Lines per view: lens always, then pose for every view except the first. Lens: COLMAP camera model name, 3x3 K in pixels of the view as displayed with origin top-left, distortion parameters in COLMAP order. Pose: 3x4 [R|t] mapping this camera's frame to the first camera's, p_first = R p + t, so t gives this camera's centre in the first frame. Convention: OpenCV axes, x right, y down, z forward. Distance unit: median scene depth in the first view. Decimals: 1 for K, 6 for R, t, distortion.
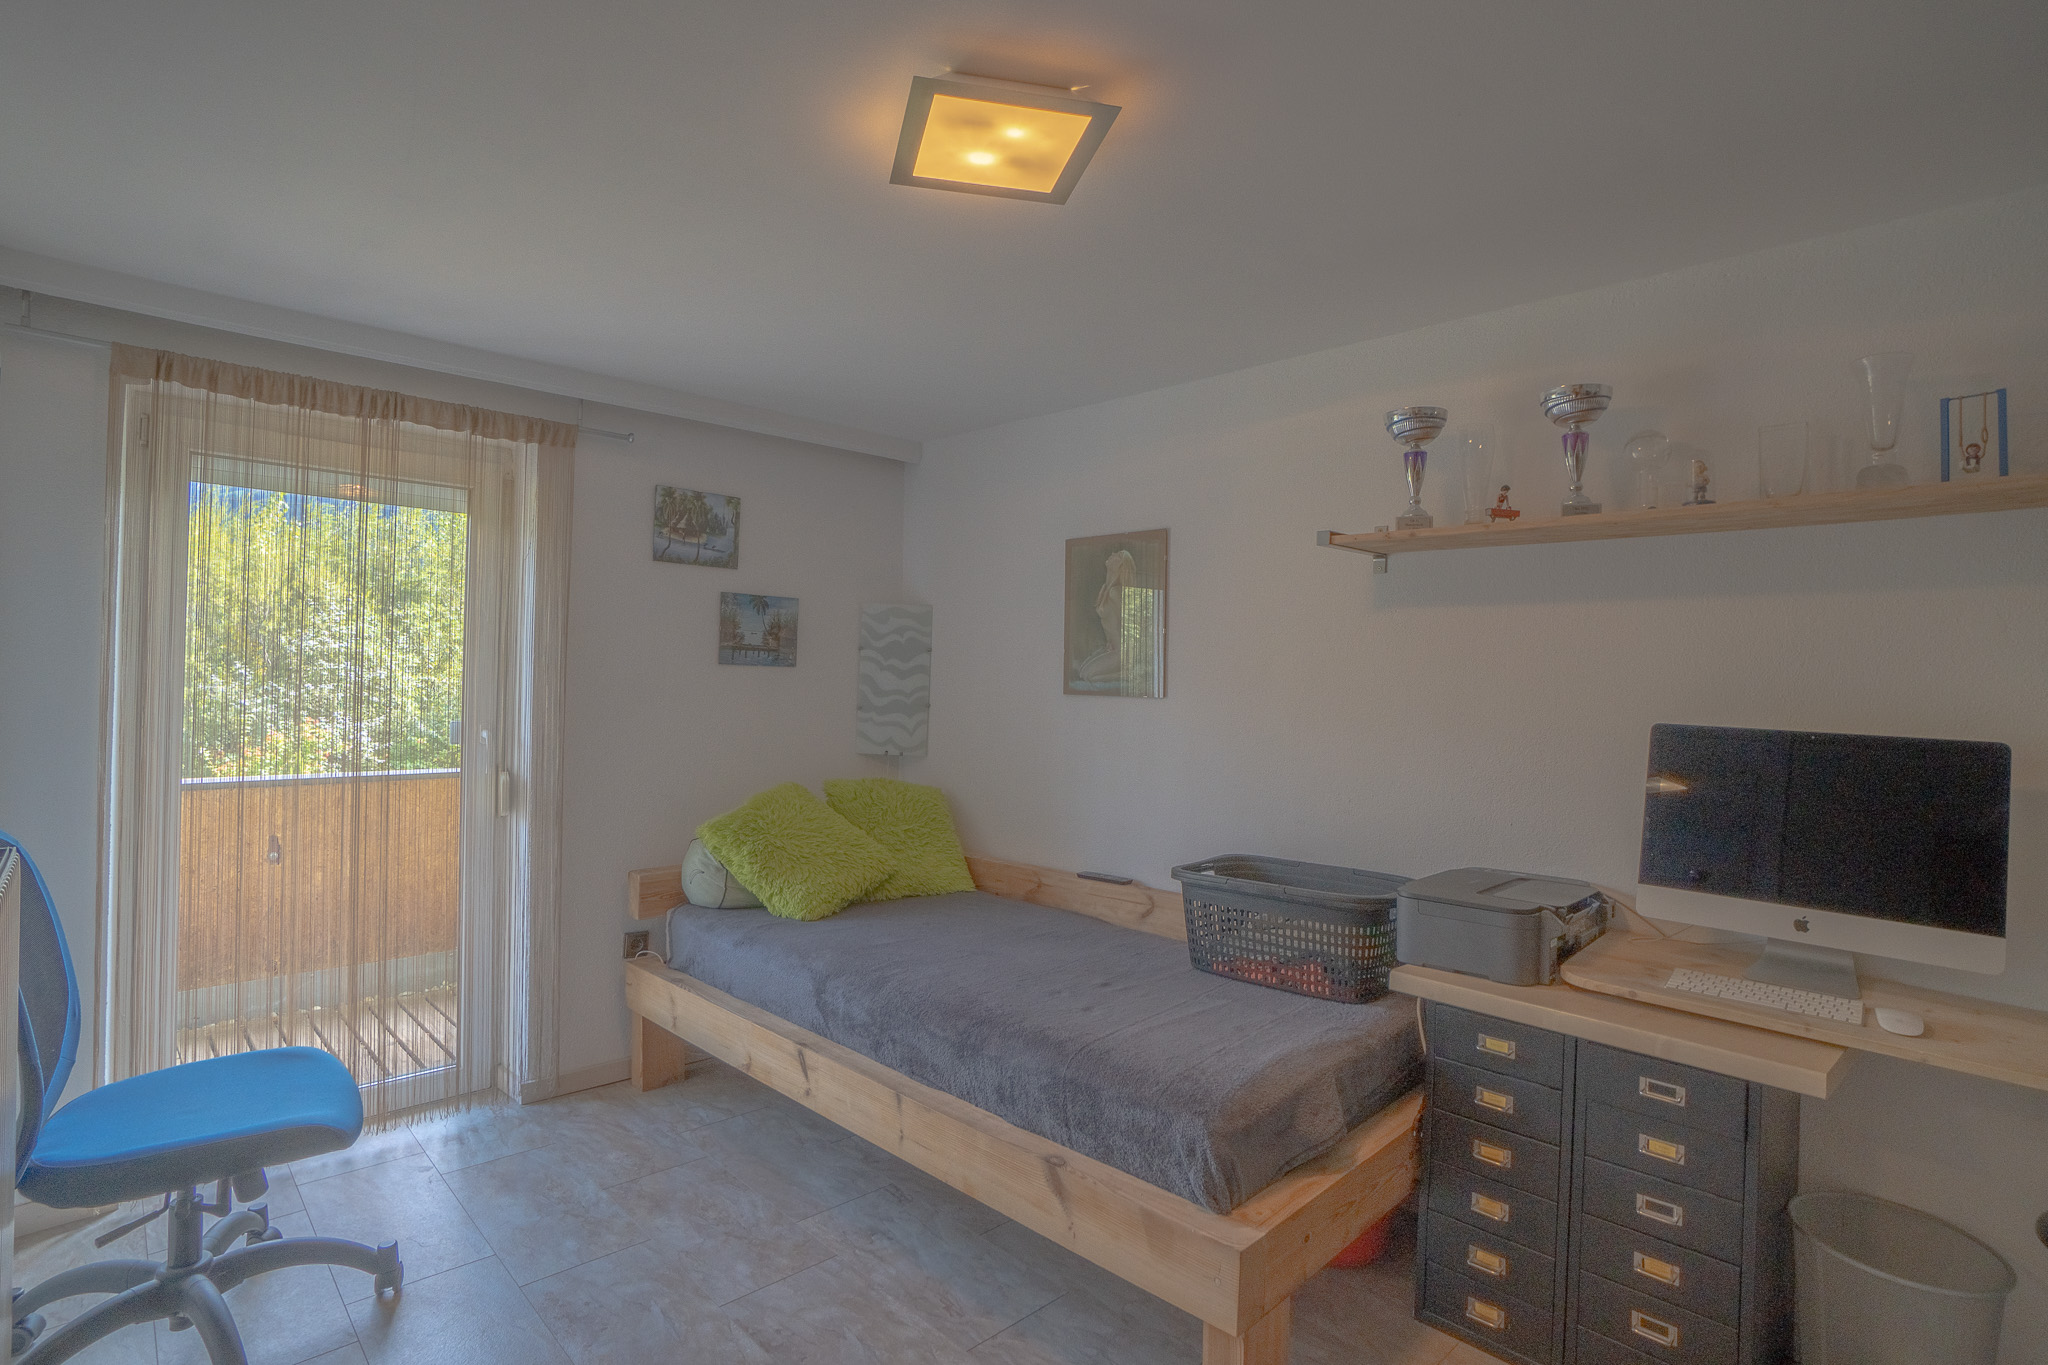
lens RADIAL K [[1018.9, 0, 1033.6], [0, 1018.9, 665.5], [0, 0, 1]] dist [-0.053449, 0.000132]
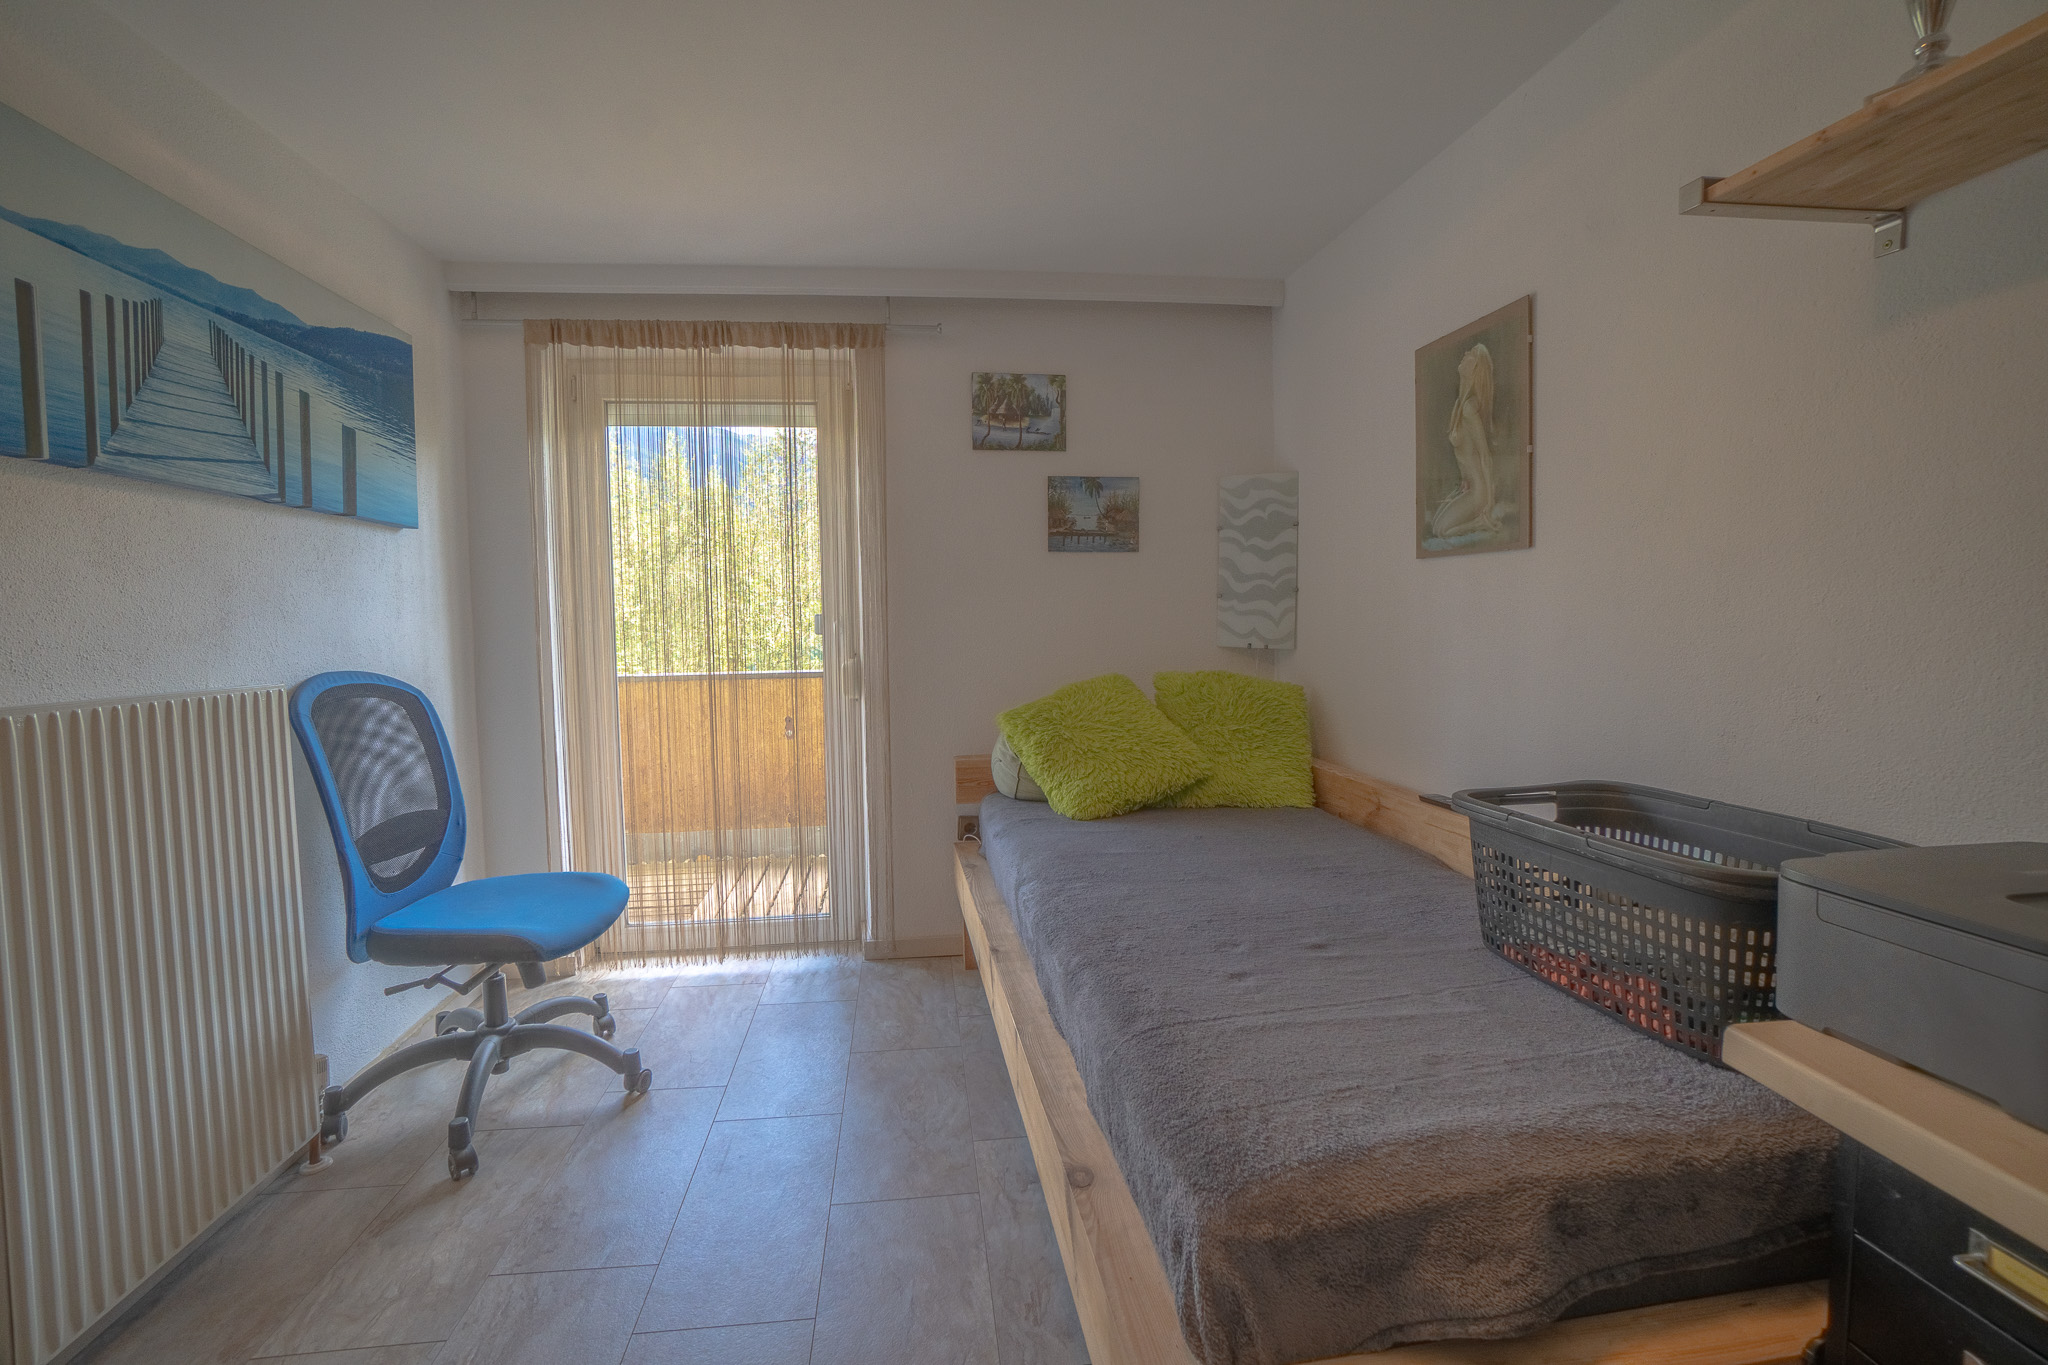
lens RADIAL K [[925.4, 0, 1015.9], [0, 925.4, 670.4], [0, 0, 1]] dist [-0.061310, 0.024020]
pose [[0.792025, 0.007030, -0.610448, 0.218648], [0.039790, 0.997213, 0.063110, 0.058702], [0.609190, -0.074274, 0.789538, 0.295405]]
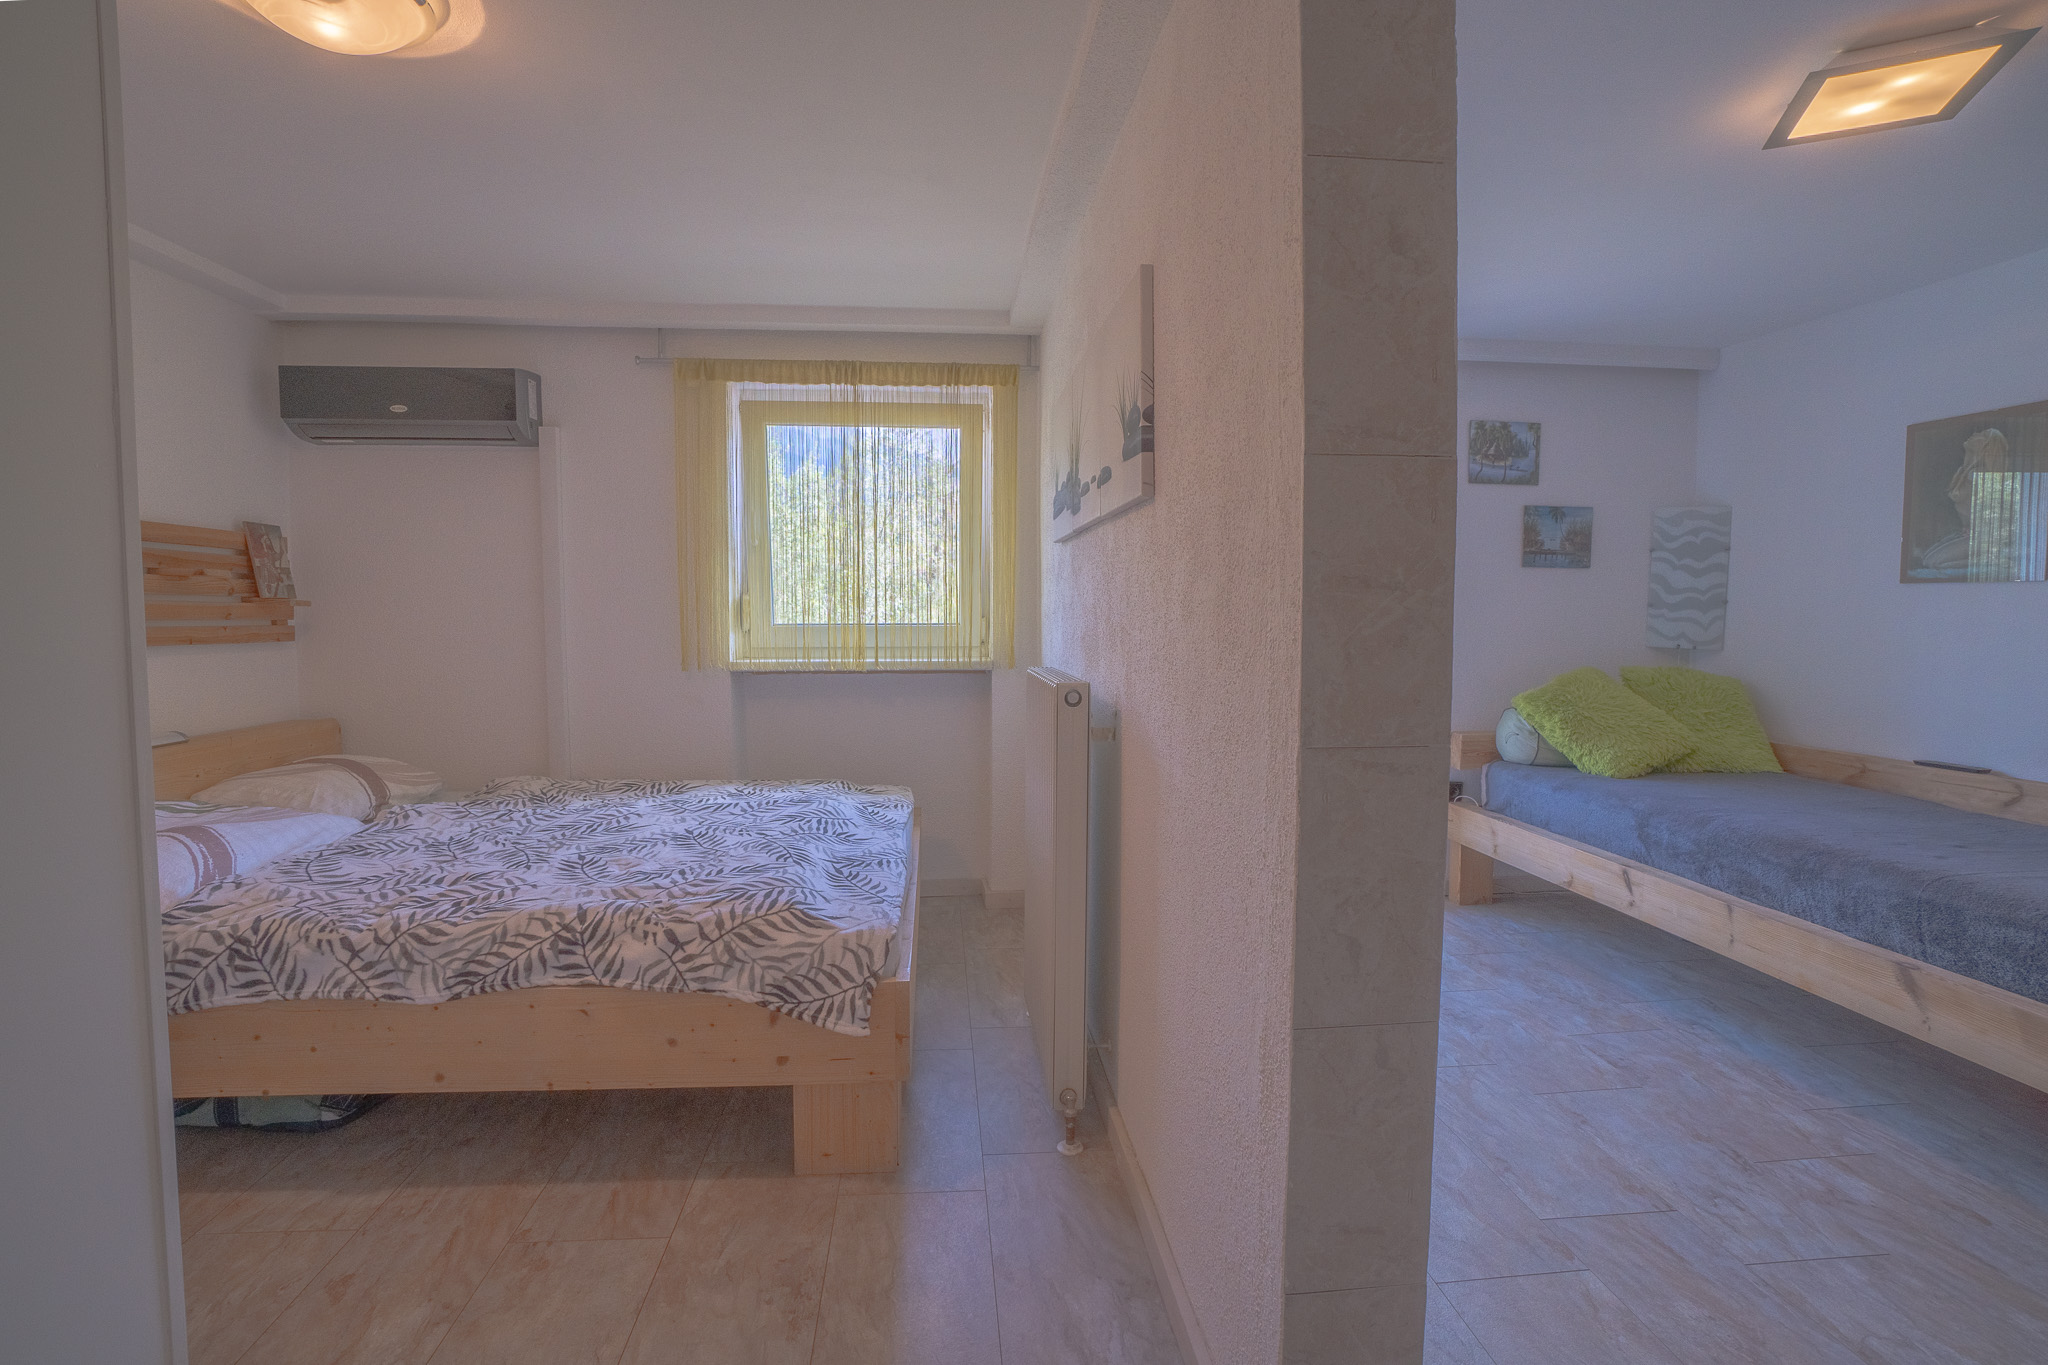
lens RADIAL K [[985.4, 0, 1015.5], [0, 985.4, 667.4], [0, 0, 1]] dist [-0.062996, 0.025327]
pose [[0.774831, 0.021534, -0.631802, -0.053915], [0.022976, 0.997800, 0.062186, 0.034179], [0.631751, -0.062700, 0.772632, -0.277763]]
